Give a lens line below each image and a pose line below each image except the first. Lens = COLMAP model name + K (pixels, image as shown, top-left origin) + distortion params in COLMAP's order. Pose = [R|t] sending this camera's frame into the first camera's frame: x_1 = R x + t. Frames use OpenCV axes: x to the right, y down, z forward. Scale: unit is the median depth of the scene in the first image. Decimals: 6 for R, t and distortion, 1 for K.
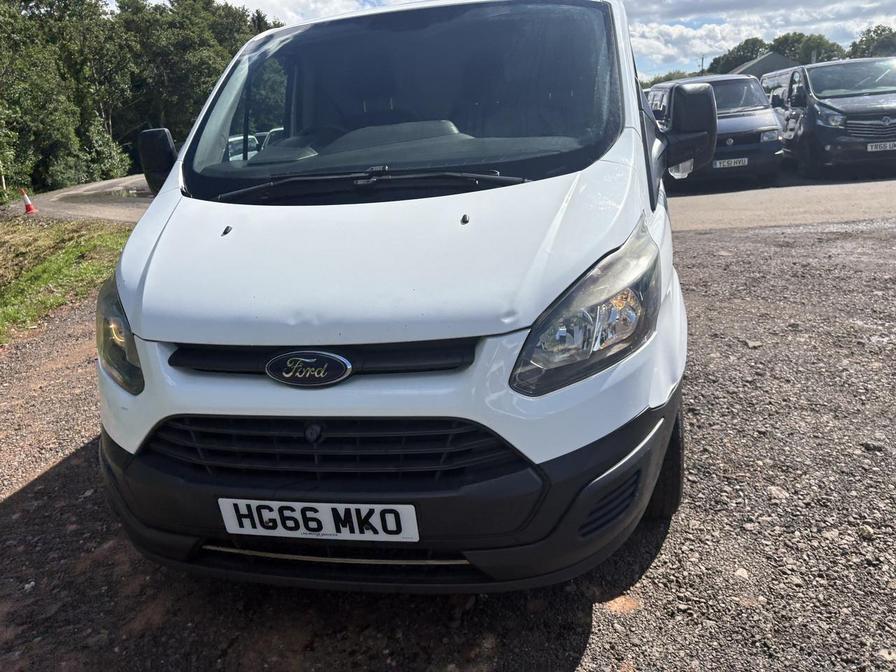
lens RADIAL K [[702.6, 0, 448.0], [0, 702.6, 336.0], [0, 0, 1]] dist [0.047353, -0.068456]
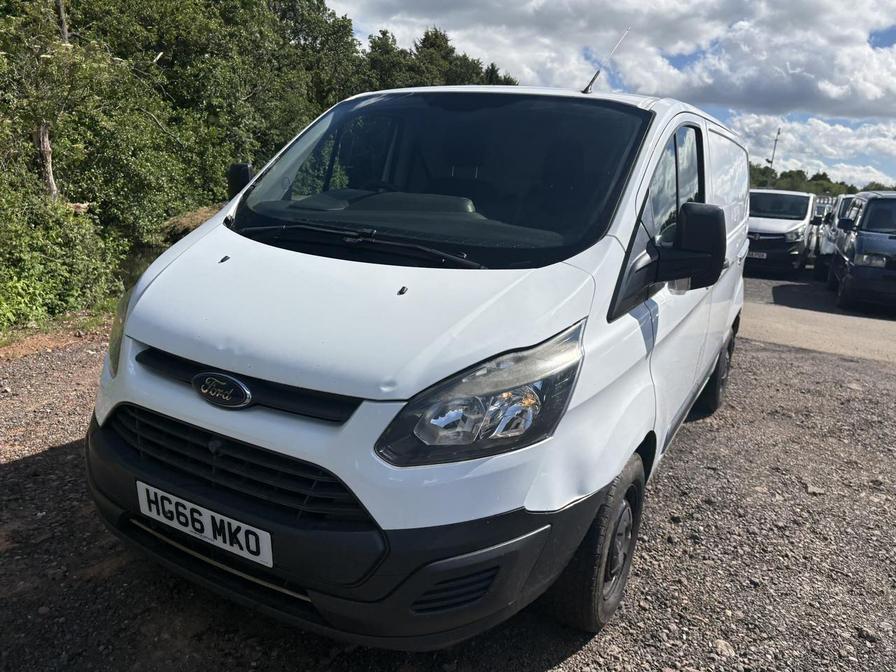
lens RADIAL K [[702.6, 0, 448.0], [0, 702.6, 336.0], [0, 0, 1]] dist [0.047353, -0.068456]
pose [[0.939440, 0.217144, -0.265143, 0.356732], [-0.234850, 0.971342, -0.036607, -0.068262], [0.249596, 0.096659, 0.963514, -0.017769]]
